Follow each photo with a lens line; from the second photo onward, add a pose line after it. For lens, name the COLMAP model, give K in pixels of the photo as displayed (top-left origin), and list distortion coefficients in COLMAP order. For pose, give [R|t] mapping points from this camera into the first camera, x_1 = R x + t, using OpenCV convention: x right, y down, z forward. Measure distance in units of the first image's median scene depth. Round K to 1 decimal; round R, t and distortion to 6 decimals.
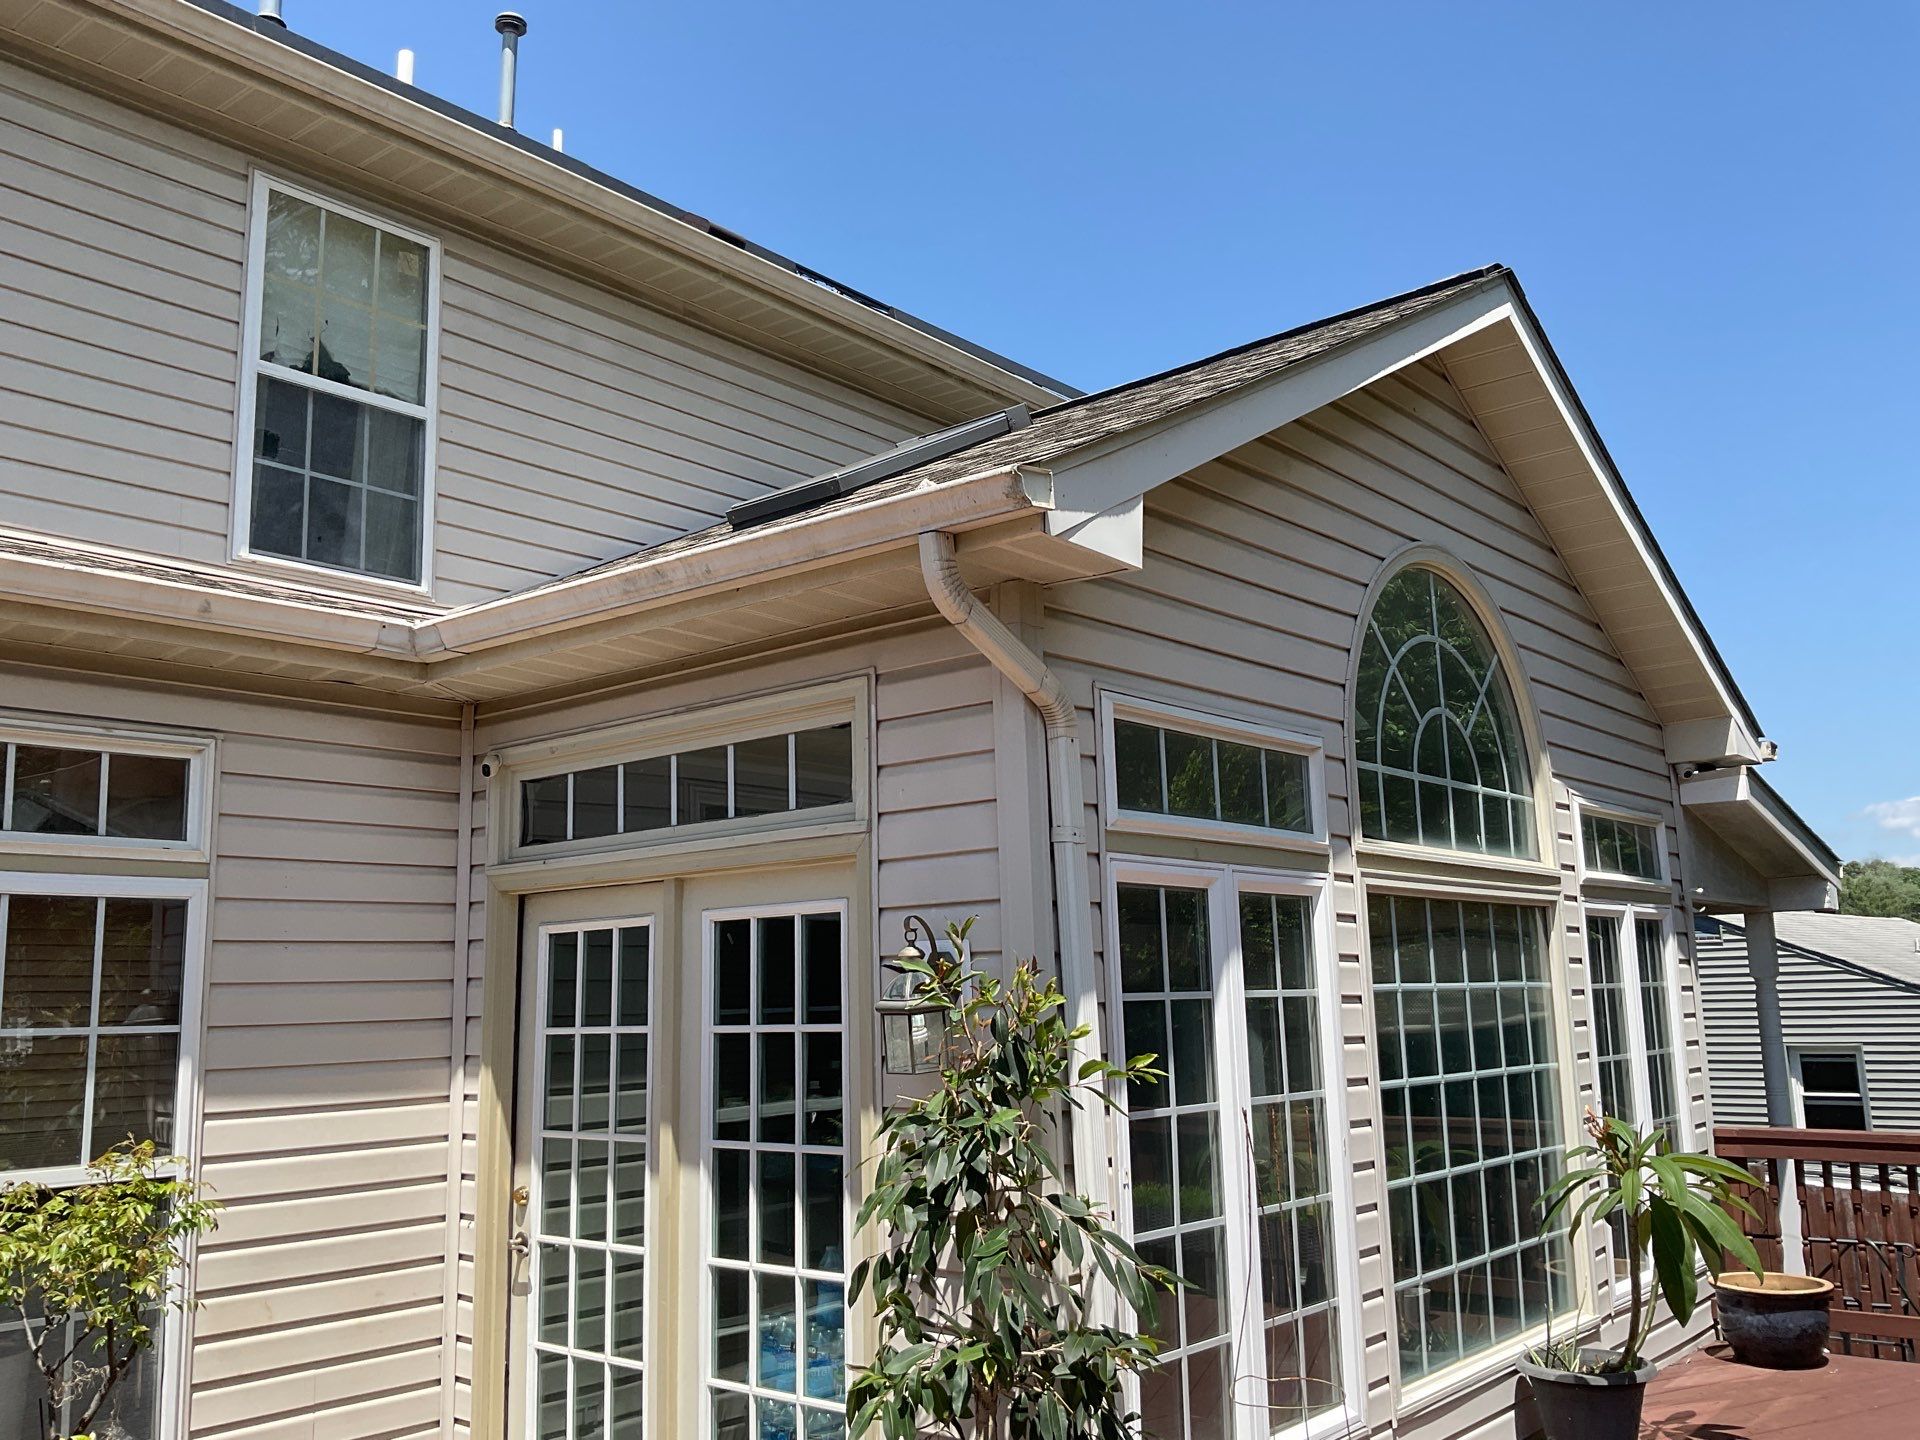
lens RADIAL K [[1586.9, 0, 950.5], [0, 1586.9, 718.3], [0, 0, 1]] dist [0.079017, -0.156269]
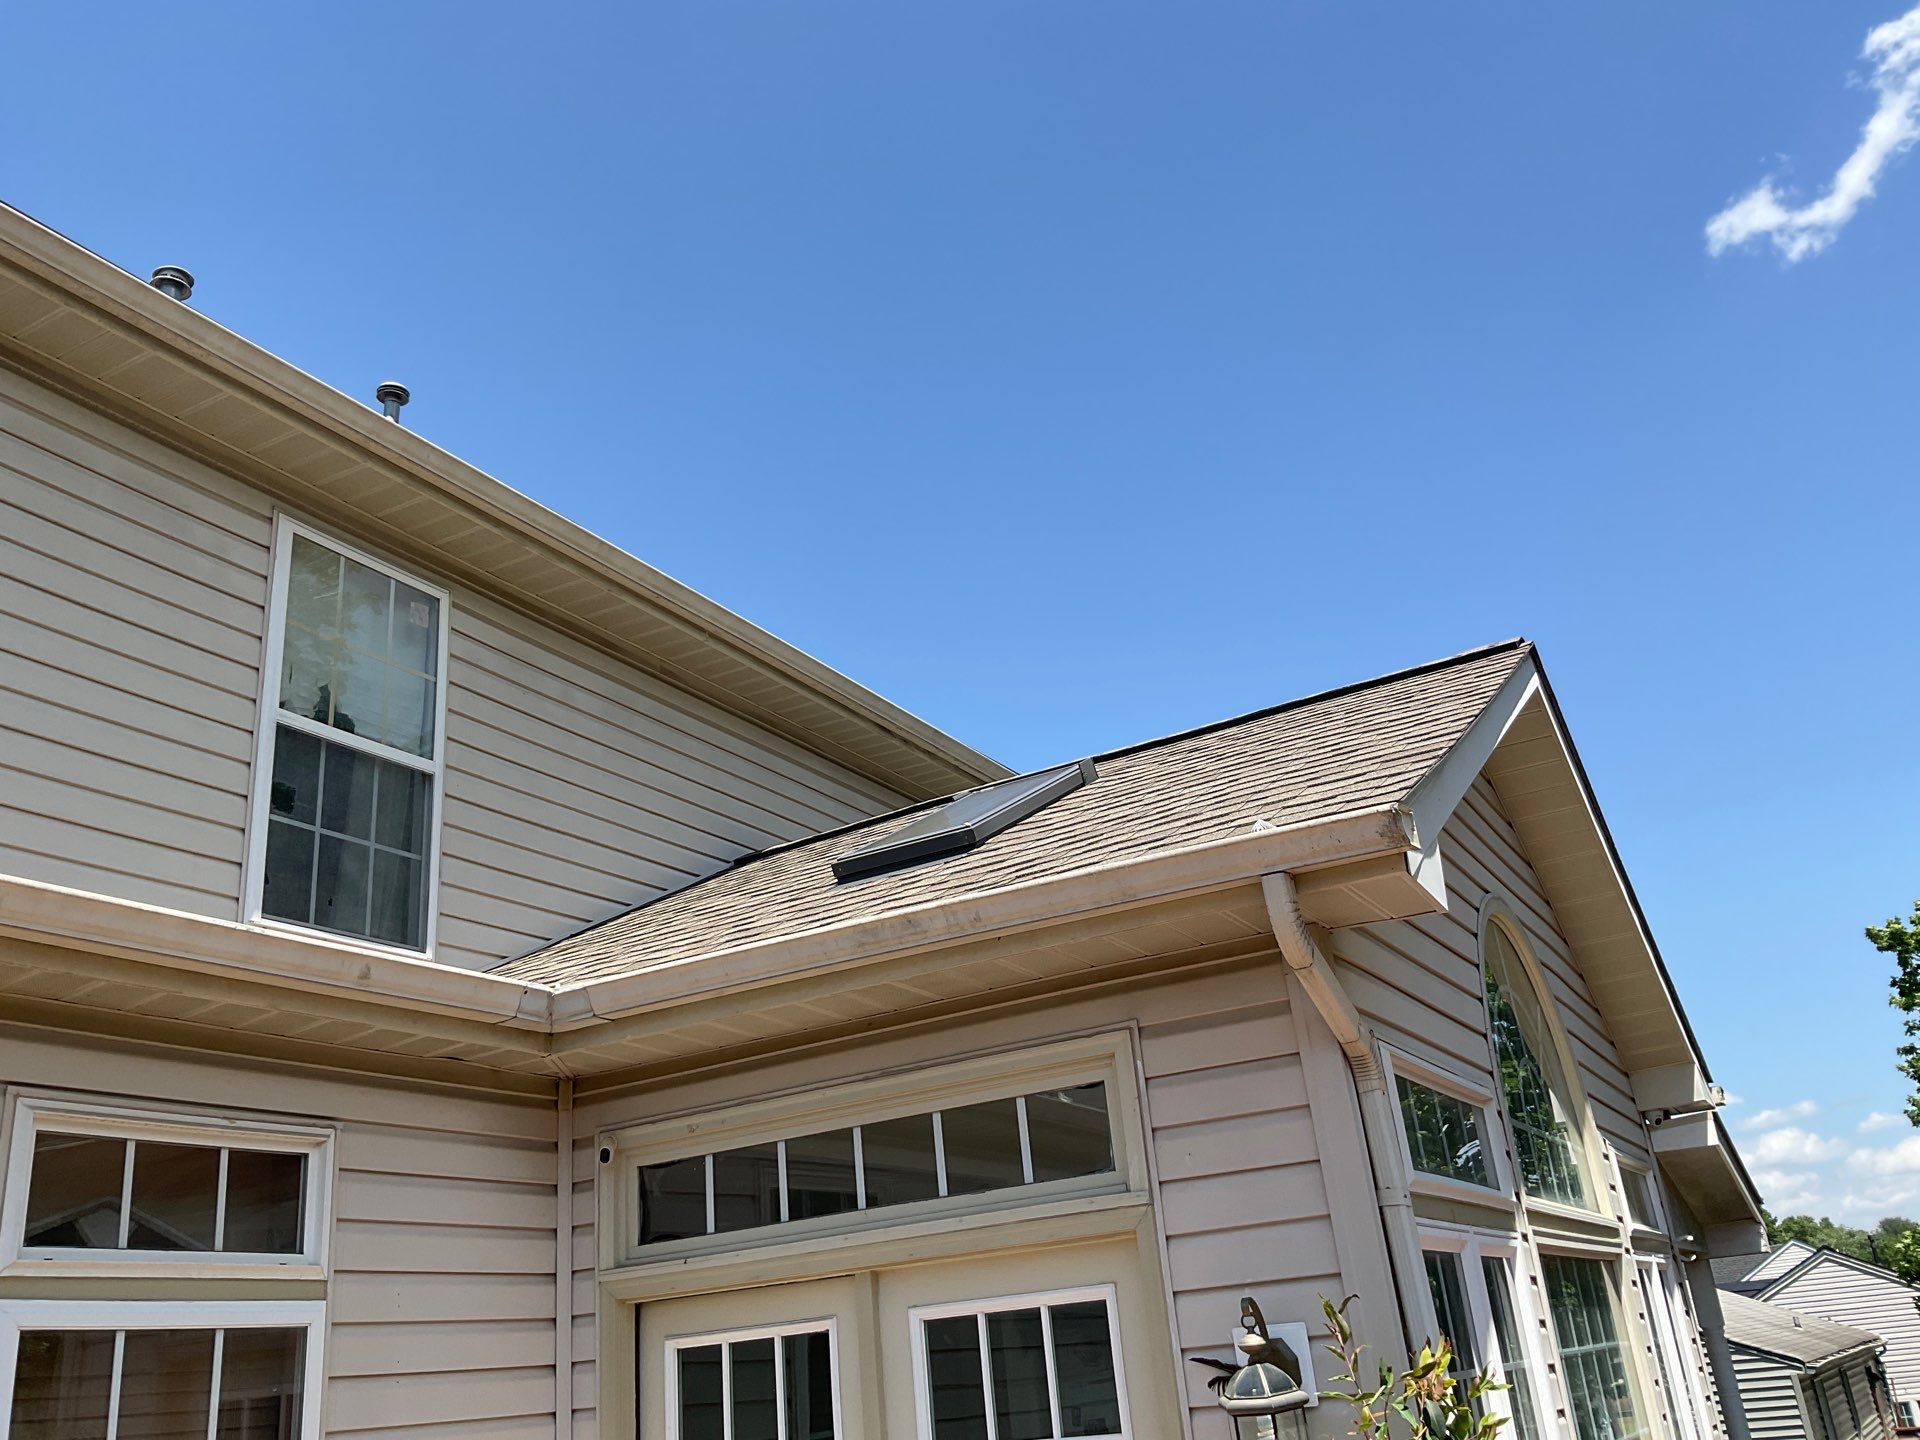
lens RADIAL K [[1586.9, 0, 967.2], [0, 1586.9, 712.7], [0, 0, 1]] dist [0.079017, -0.156269]
pose [[0.982505, 0.012559, 0.185812, -0.261568], [0.031036, 0.972730, -0.229855, 0.003565], [-0.183632, 0.231601, 0.955322, 0.057663]]
